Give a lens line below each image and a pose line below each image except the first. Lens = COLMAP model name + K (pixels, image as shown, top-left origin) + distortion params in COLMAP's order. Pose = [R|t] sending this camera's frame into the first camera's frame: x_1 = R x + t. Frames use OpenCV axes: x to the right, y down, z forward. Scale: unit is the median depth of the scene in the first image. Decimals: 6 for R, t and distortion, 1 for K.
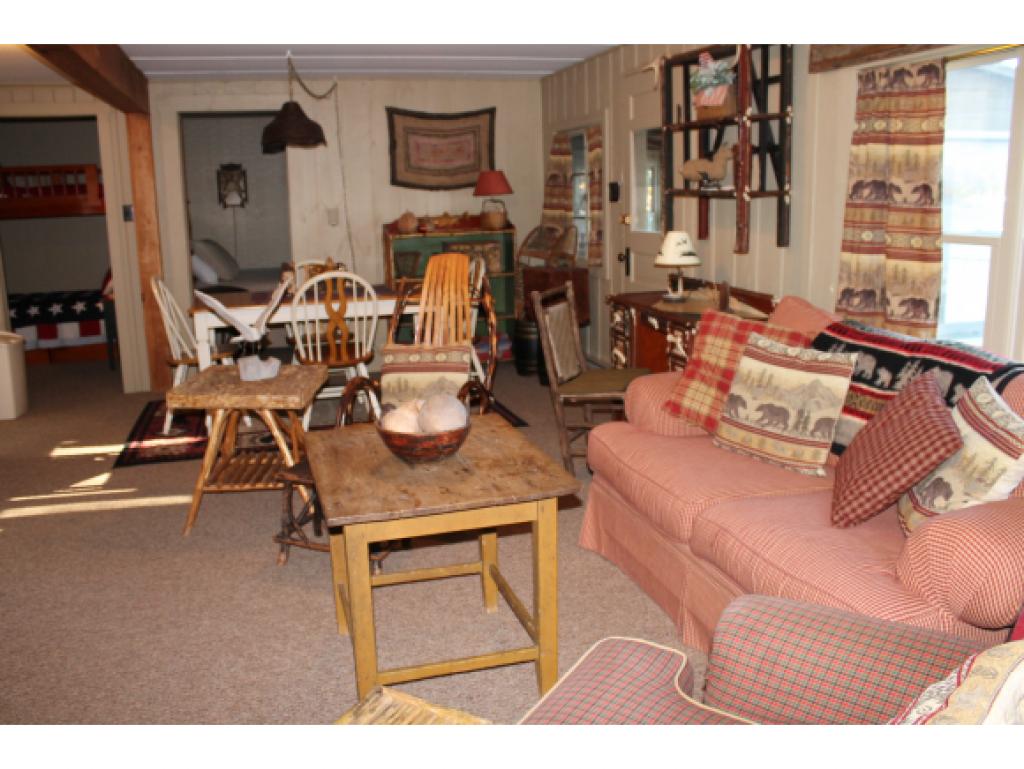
lens RADIAL K [[865.1, 0, 512.0], [0, 865.1, 384.5], [0, 0, 1]] dist [-0.187368, 0.160523]
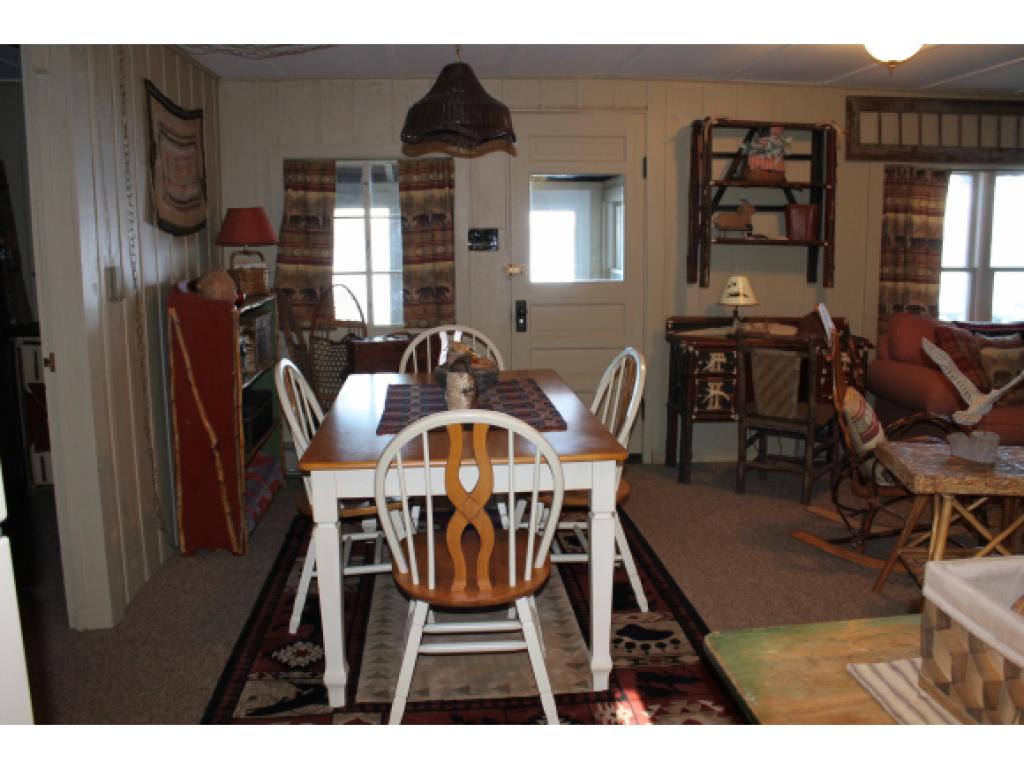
lens RADIAL K [[865.1, 0, 512.0], [0, 865.1, 384.5], [0, 0, 1]] dist [-0.187368, 0.160523]
pose [[0.172521, -0.137263, 0.975395, -1.245564], [0.213391, 0.971935, 0.099033, -0.274039], [-0.961614, 0.191056, 0.196969, 1.400747]]
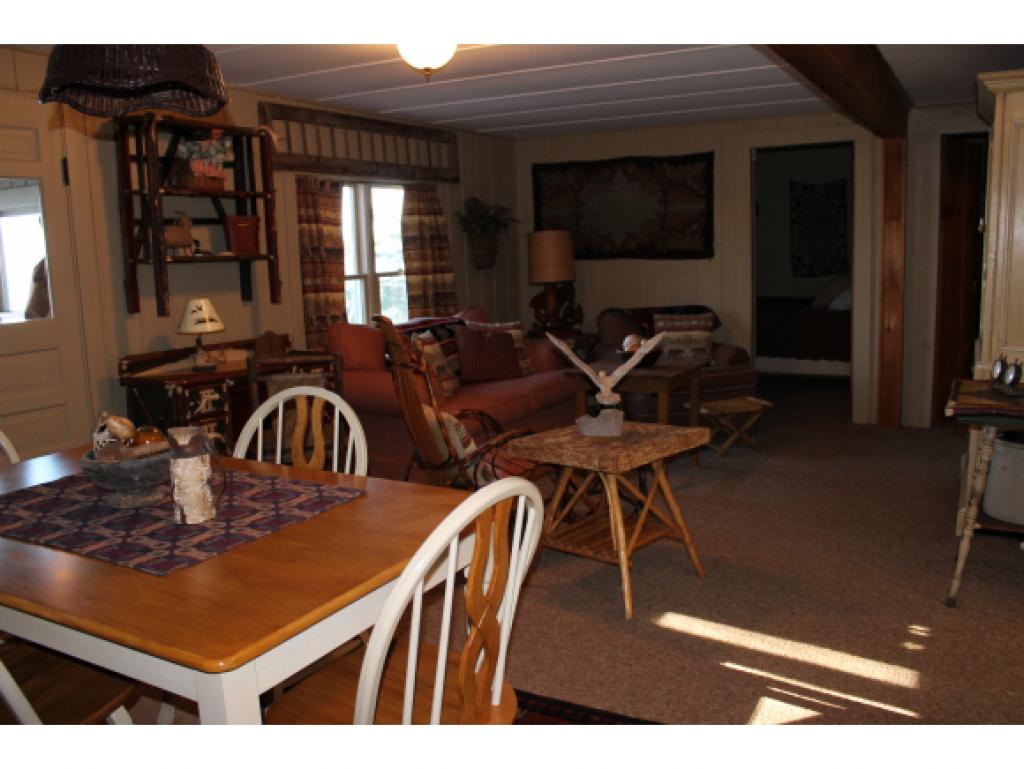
lens RADIAL K [[865.1, 0, 512.0], [0, 865.1, 384.5], [0, 0, 1]] dist [-0.187368, 0.160523]
pose [[-0.708730, -0.065345, 0.702447, -0.948528], [0.197554, 0.937482, 0.286531, -0.374541], [-0.677255, 0.341844, -0.651513, 1.820135]]
